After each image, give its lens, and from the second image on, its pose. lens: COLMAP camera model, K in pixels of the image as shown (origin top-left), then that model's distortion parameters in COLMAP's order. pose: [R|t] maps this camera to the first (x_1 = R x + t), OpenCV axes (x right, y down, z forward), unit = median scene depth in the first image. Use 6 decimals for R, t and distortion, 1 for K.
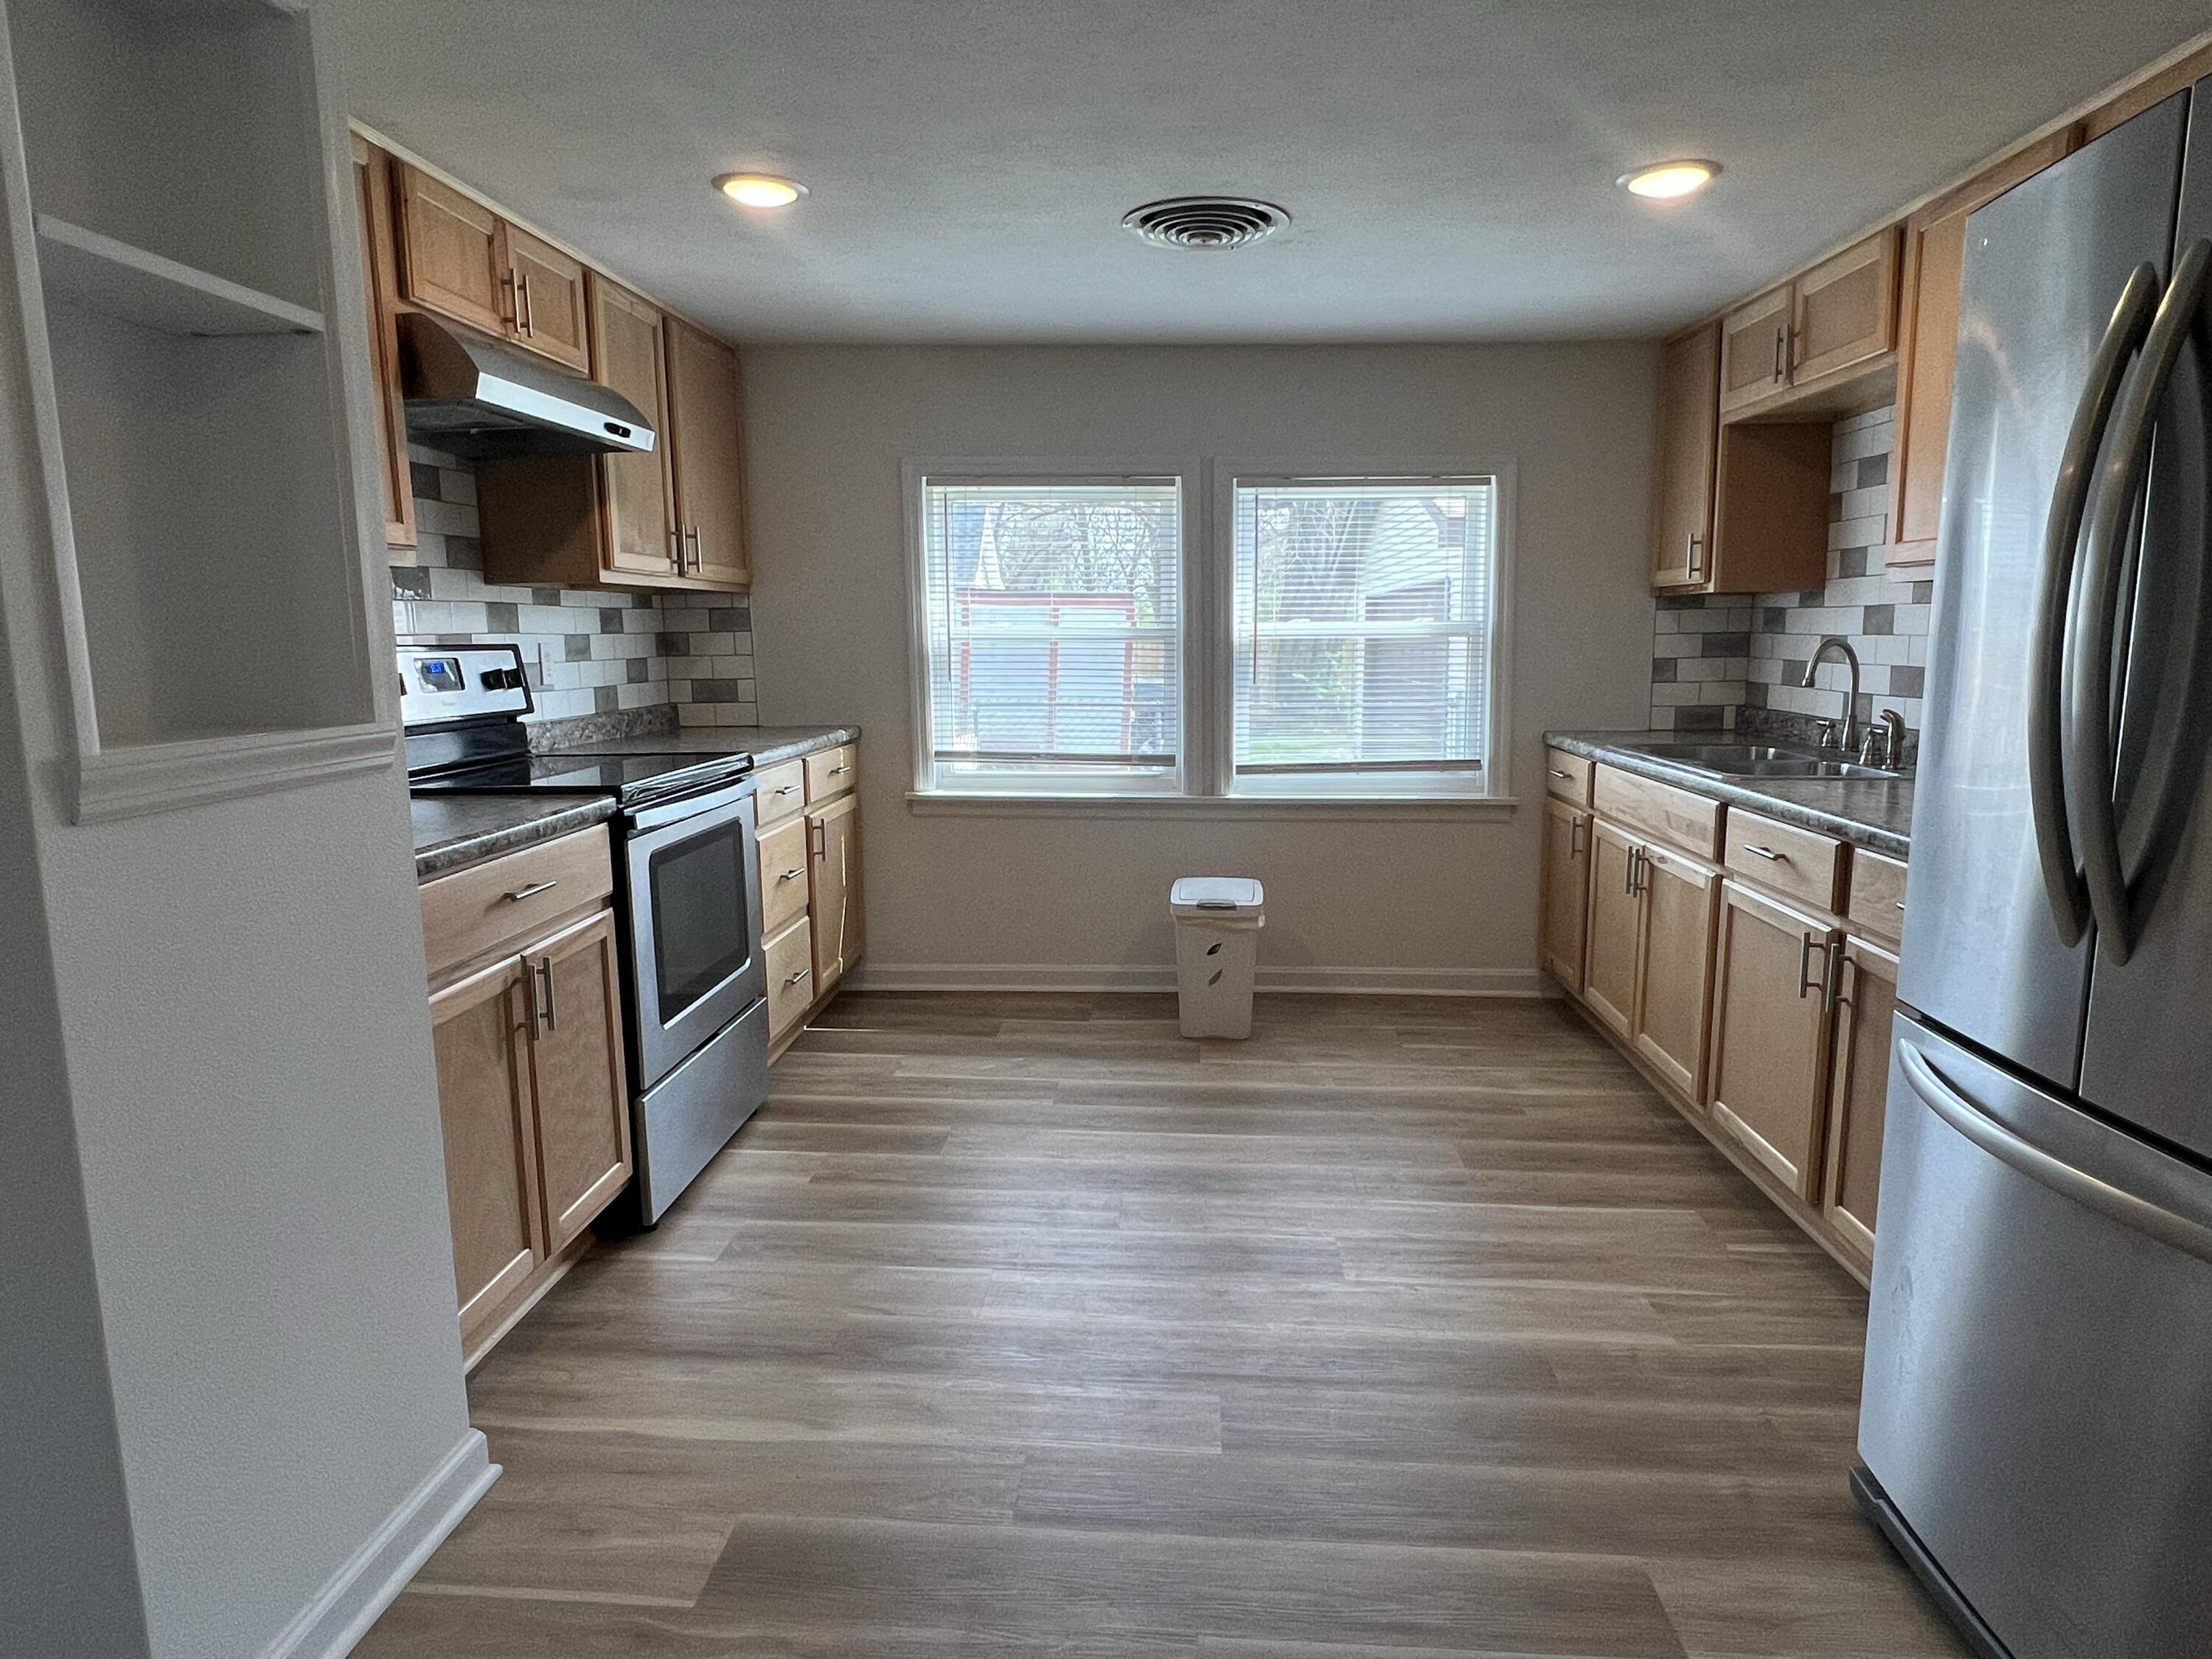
lens RADIAL K [[1305.9, 0, 1096.6], [0, 1305.9, 826.2], [0, 0, 1]] dist [0.001206, 0.000788]
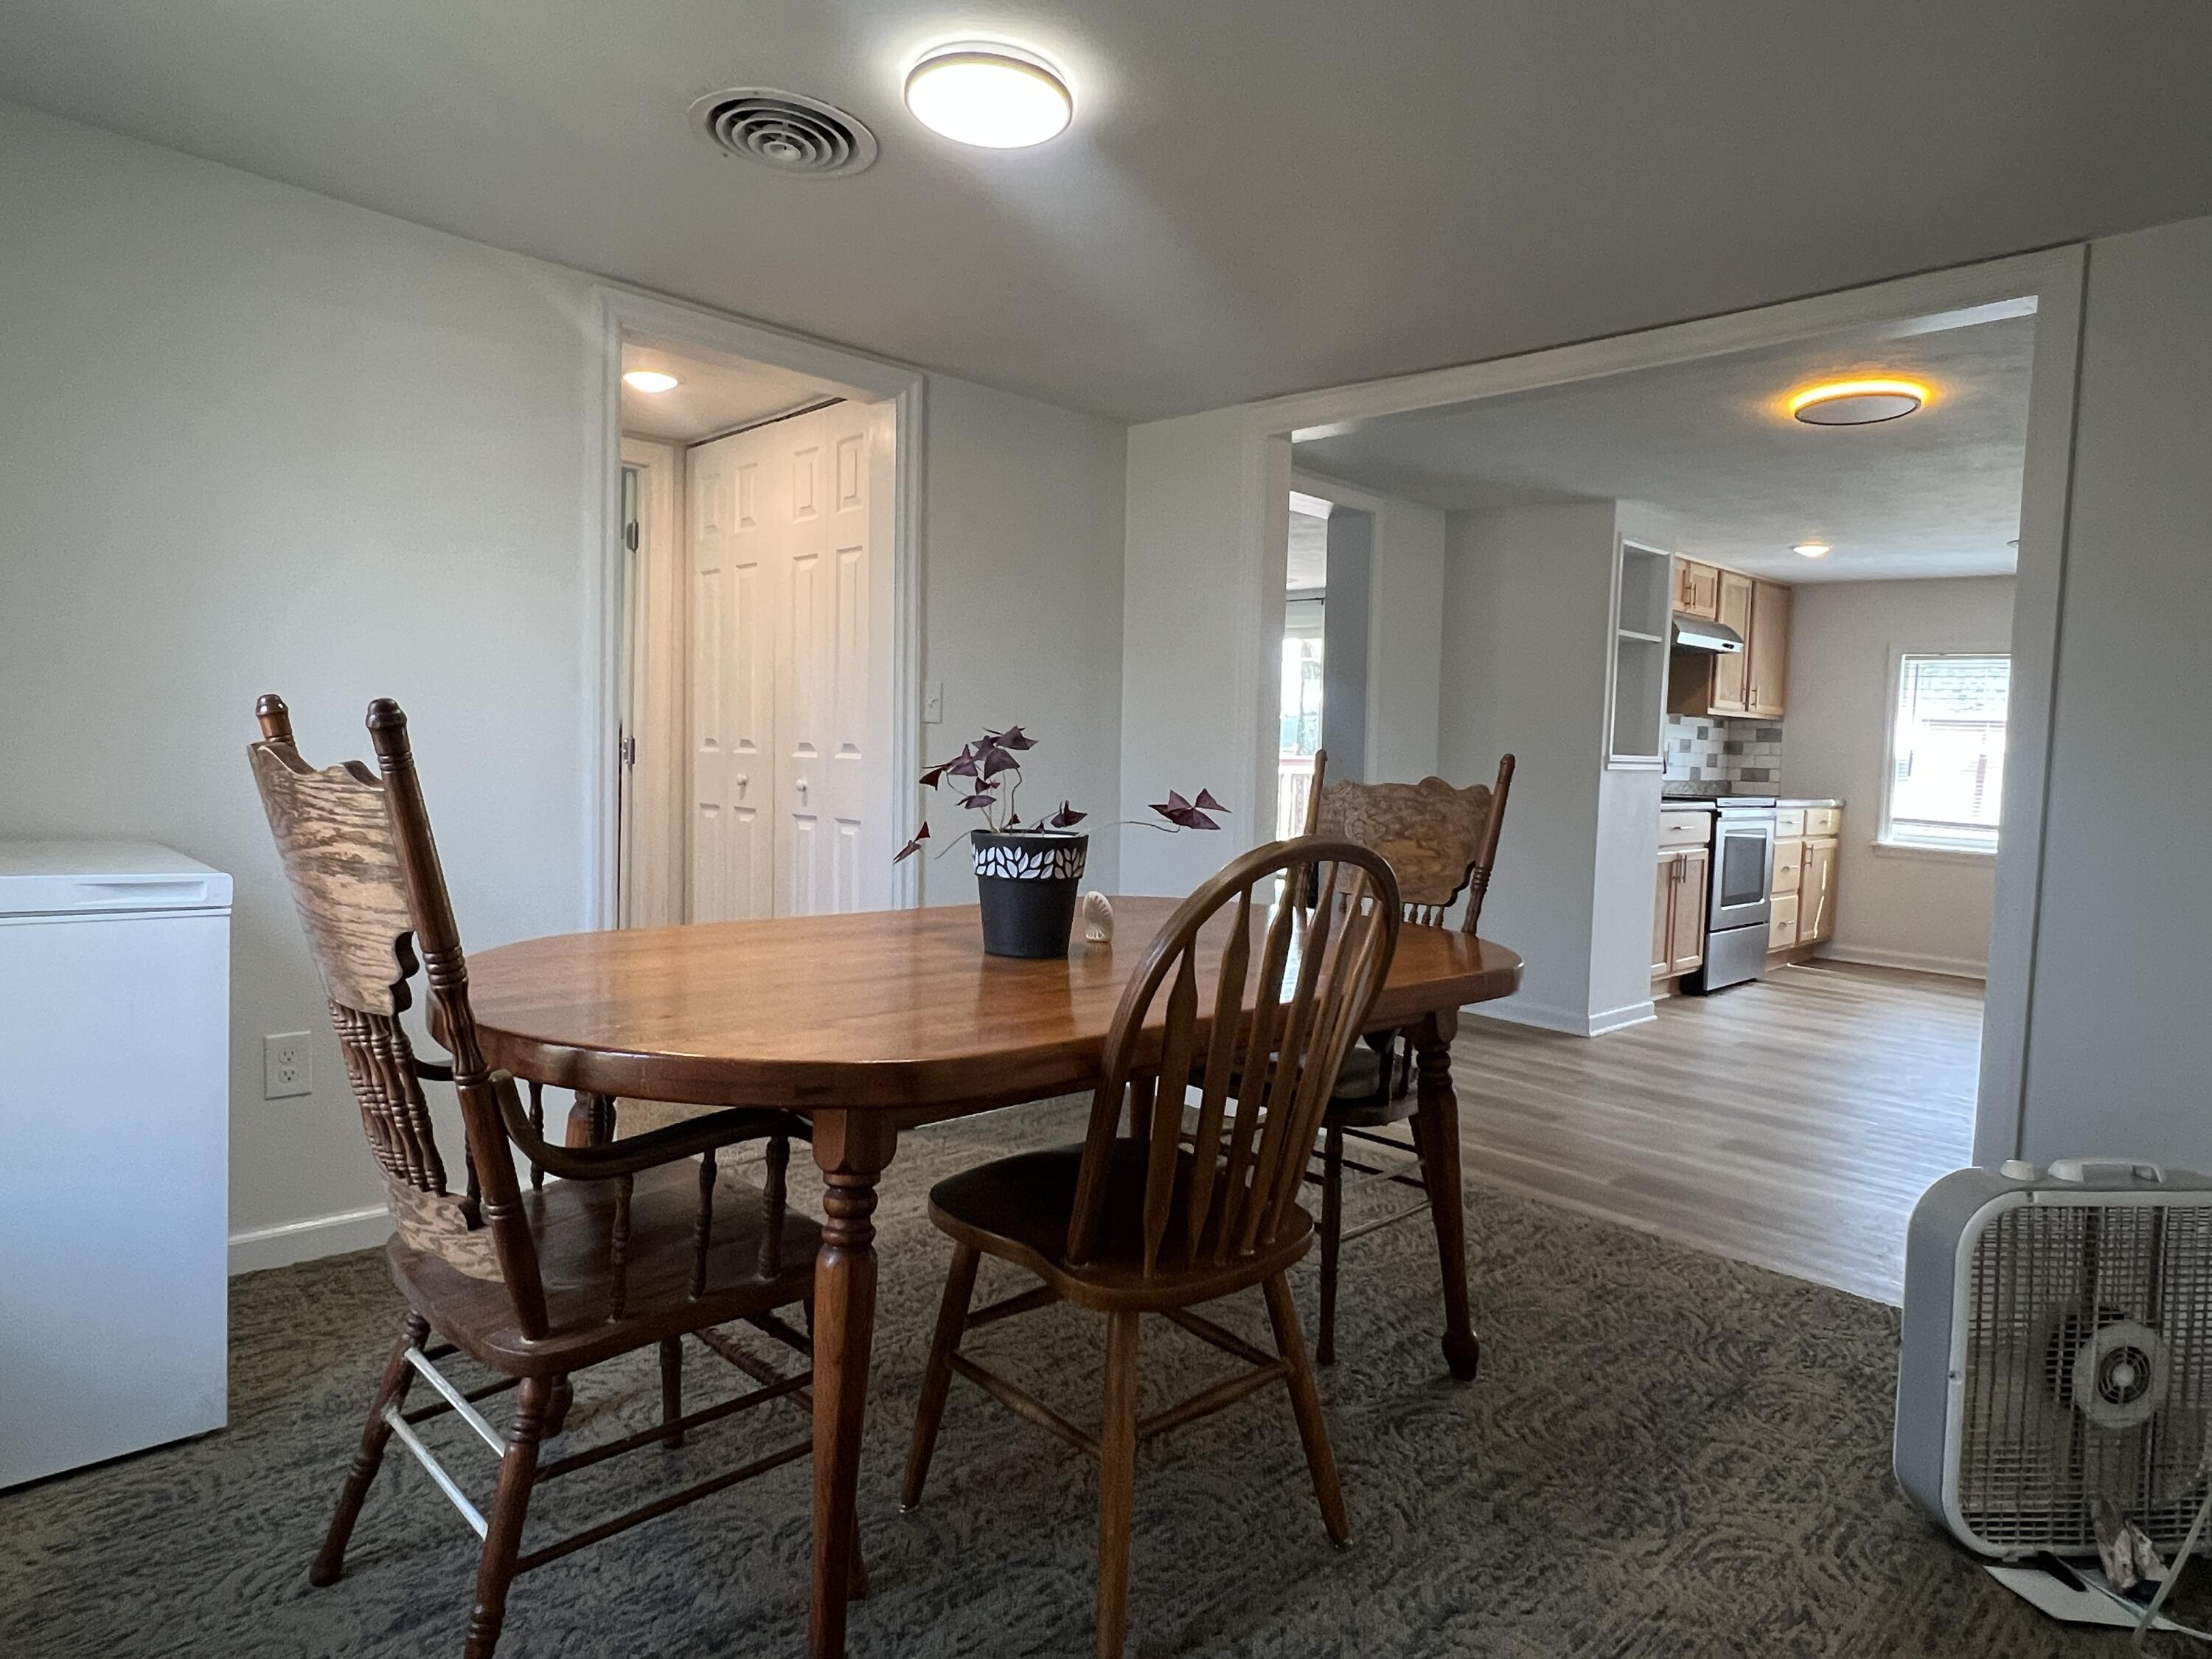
lens RADIAL K [[1305.9, 0, 1096.8], [0, 1305.9, 826.9], [0, 0, 1]] dist [0.001206, 0.000788]
pose [[0.742831, 0.075904, -0.665162, 0.274419], [-0.137803, 0.989612, -0.040966, 0.195728], [0.655143, 0.122092, 0.745575, -1.080971]]
